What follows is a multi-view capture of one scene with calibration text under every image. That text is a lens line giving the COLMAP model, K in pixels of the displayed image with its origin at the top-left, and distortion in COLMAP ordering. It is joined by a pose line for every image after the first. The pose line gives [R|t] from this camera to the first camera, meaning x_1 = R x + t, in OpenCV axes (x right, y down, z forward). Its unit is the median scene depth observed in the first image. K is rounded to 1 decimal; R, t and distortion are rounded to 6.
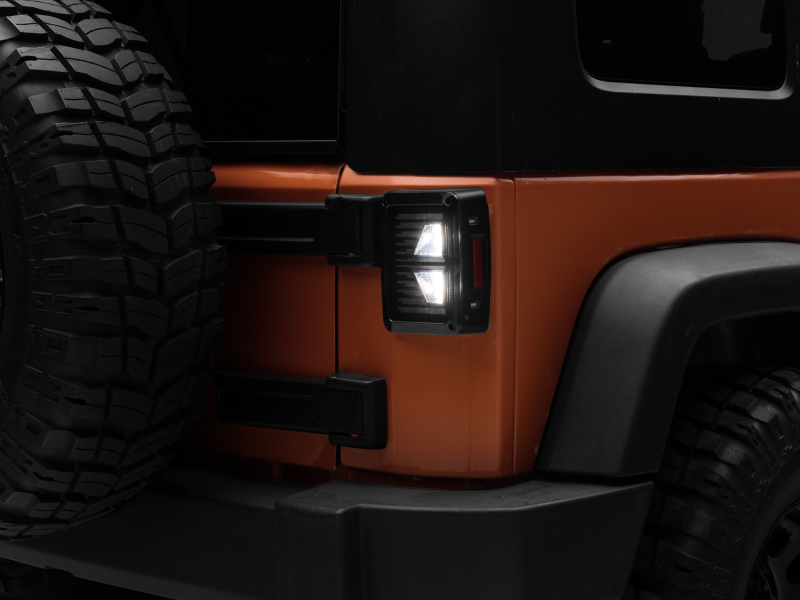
lens RADIAL K [[1677.0, 0, 442.3], [0, 1677.0, 297.4], [0, 0, 1]] dist [0.053859, 0.046722]
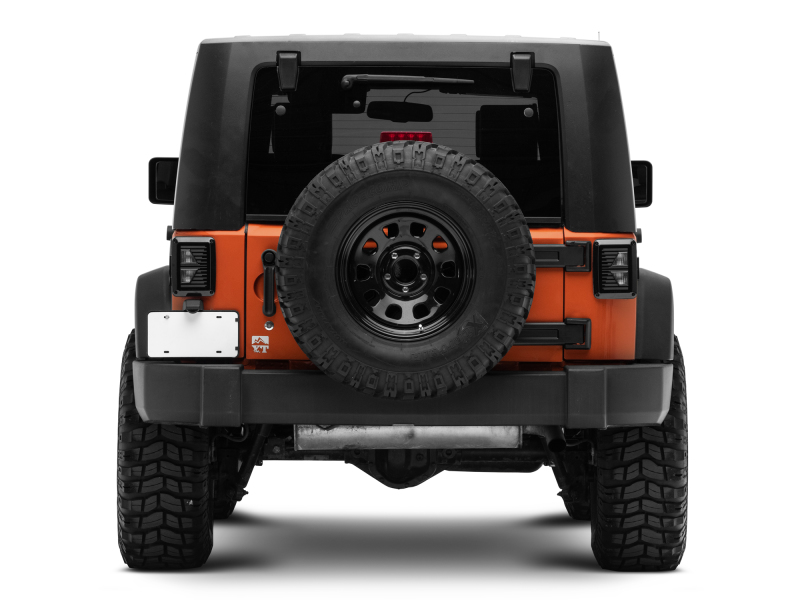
lens RADIAL K [[4822.7, 0, 400.0], [0, 4822.7, 300.0], [0, 0, 1]] dist [1.040040, 20.219969]
pose [[0.780124, 0.003421, 0.625616, -4.557122], [0.040788, 0.997579, -0.056317, 0.399056], [-0.624294, 0.069452, 0.778096, -4.174916]]
